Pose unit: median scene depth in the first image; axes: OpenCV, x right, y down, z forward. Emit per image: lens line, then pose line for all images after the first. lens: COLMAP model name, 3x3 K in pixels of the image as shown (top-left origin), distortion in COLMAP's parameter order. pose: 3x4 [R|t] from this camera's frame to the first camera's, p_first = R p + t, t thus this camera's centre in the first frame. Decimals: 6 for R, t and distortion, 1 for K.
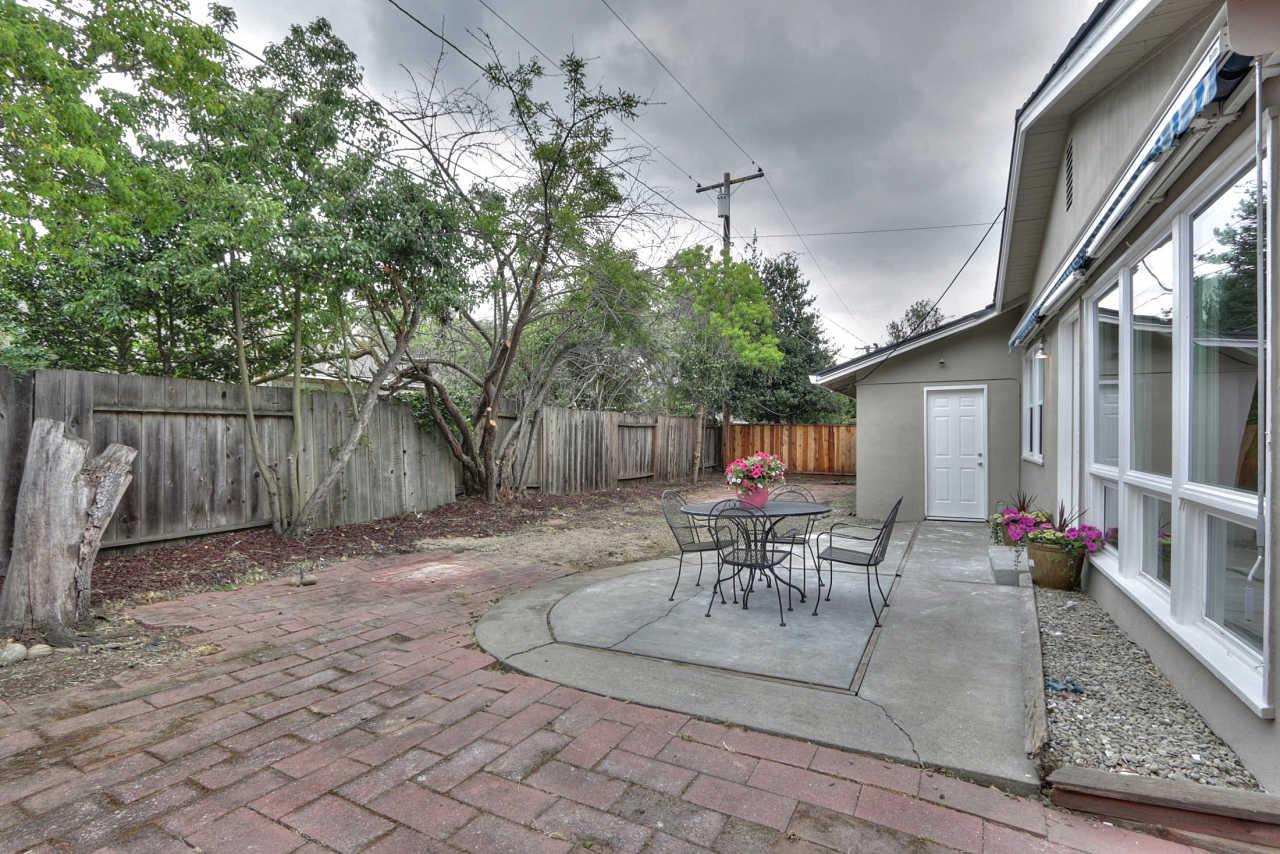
lens RADIAL K [[587.7, 0, 635.3], [0, 587.7, 439.0], [0, 0, 1]] dist [-0.018307, 0.001211]
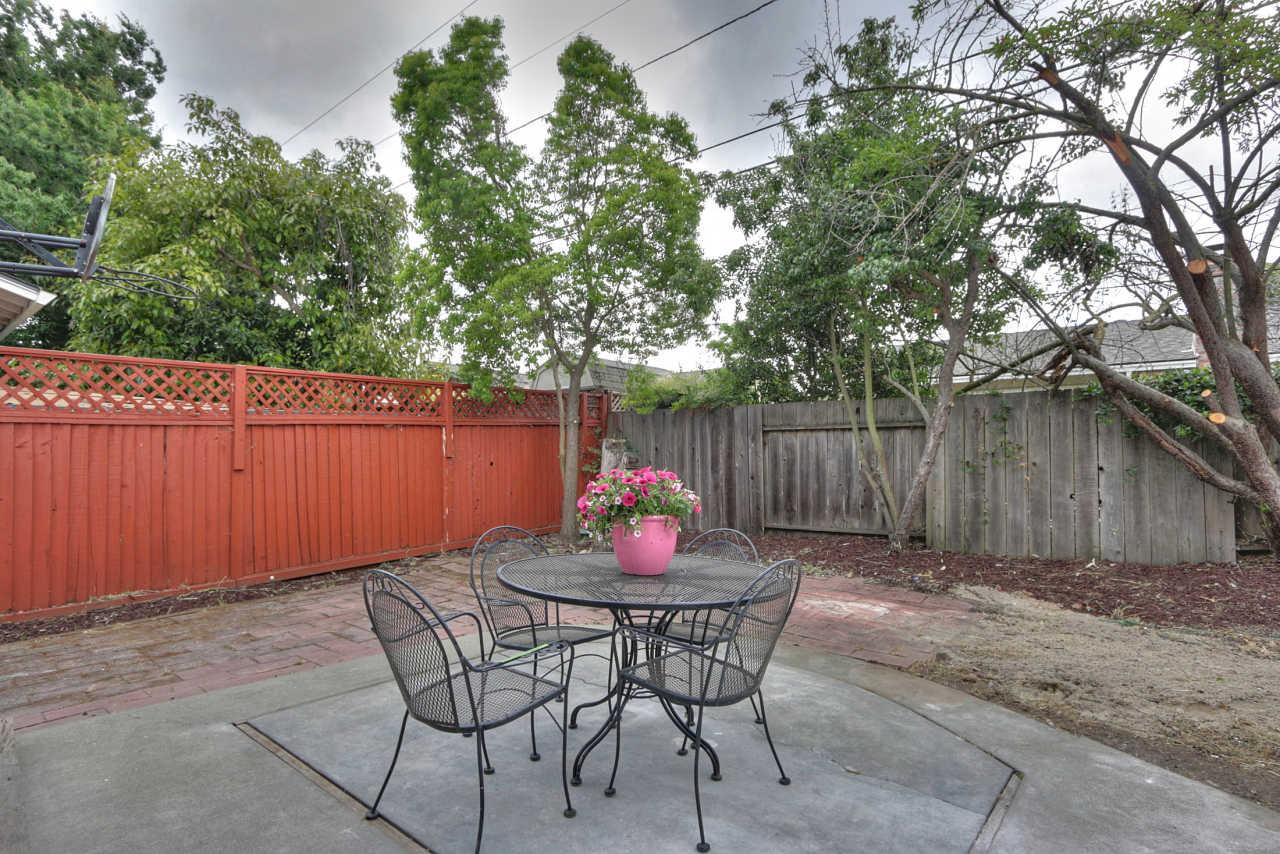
lens RADIAL K [[616.7, 0, 631.9], [0, 616.7, 438.5], [0, 0, 1]] dist [-0.020889, 0.000778]
pose [[-0.169857, -0.024766, -0.985158, 0.557436], [-0.005204, 0.999693, -0.024235, 0.008748], [0.985455, 0.001010, -0.169933, 0.814066]]
